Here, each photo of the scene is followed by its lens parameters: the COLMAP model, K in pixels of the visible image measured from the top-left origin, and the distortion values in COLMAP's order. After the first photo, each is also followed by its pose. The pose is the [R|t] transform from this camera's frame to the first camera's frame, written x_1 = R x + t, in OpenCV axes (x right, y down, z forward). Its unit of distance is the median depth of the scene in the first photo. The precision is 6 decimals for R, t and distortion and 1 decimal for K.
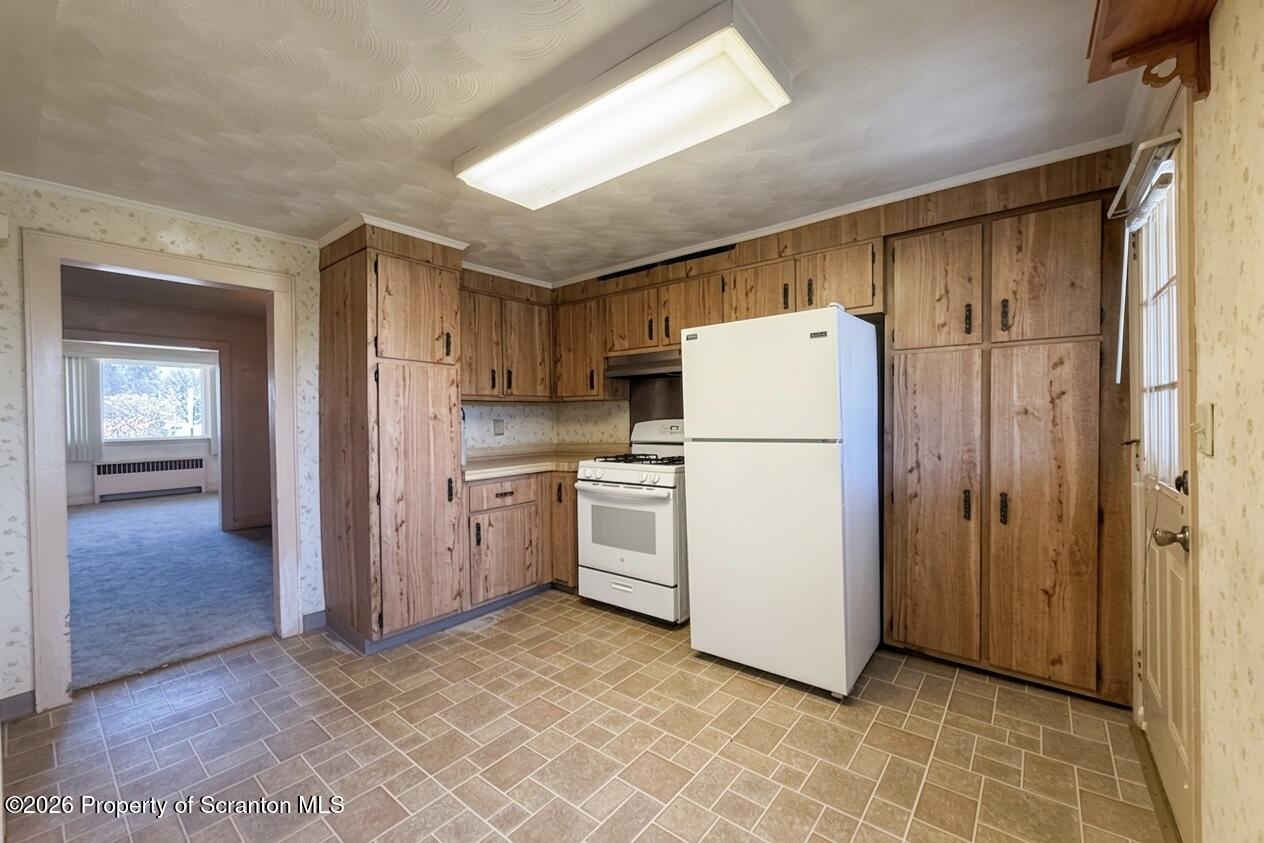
lens RADIAL K [[496.9, 0, 641.1], [0, 496.9, 425.3], [0, 0, 1]] dist [-0.001629, 0.000163]
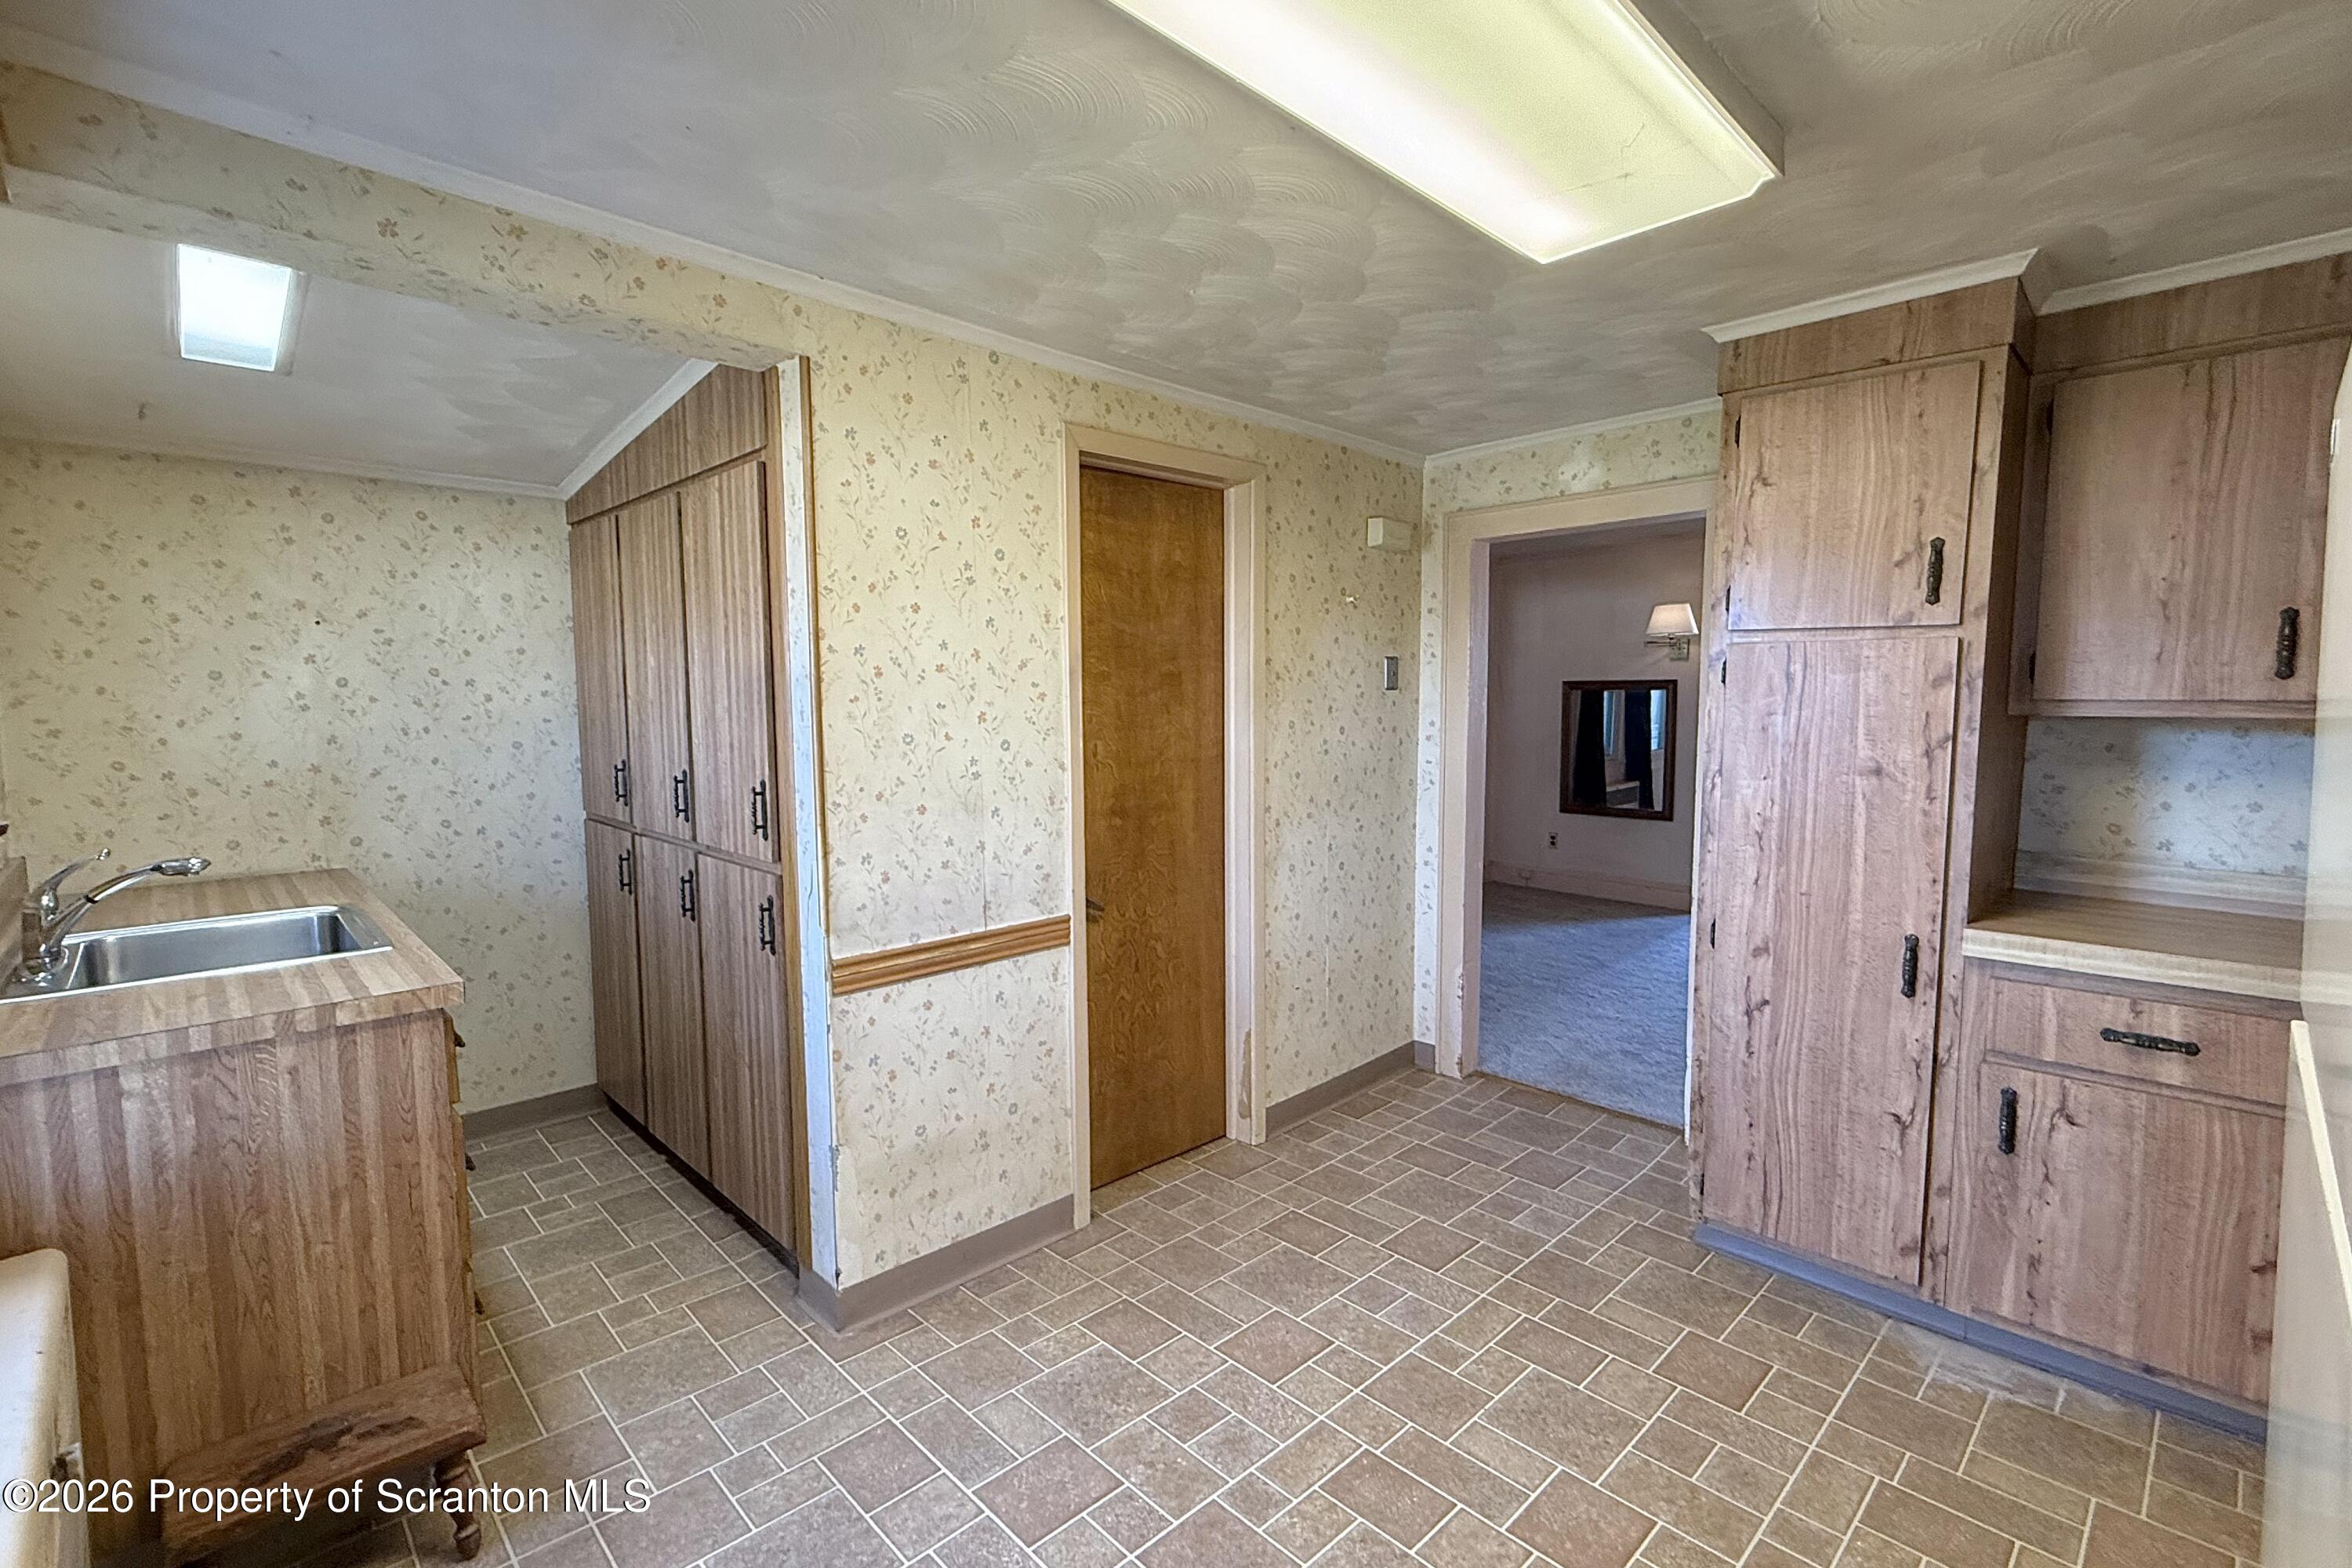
lens RADIAL K [[1040.4, 0, 1161.0], [0, 1040.4, 783.3], [0, 0, 1]] dist [-0.004221, -0.000706]
pose [[-0.137118, 0.094732, -0.986015, 0.457085], [-0.015161, 0.995099, 0.097713, -0.076110], [0.990439, 0.028347, -0.135009, 0.555400]]
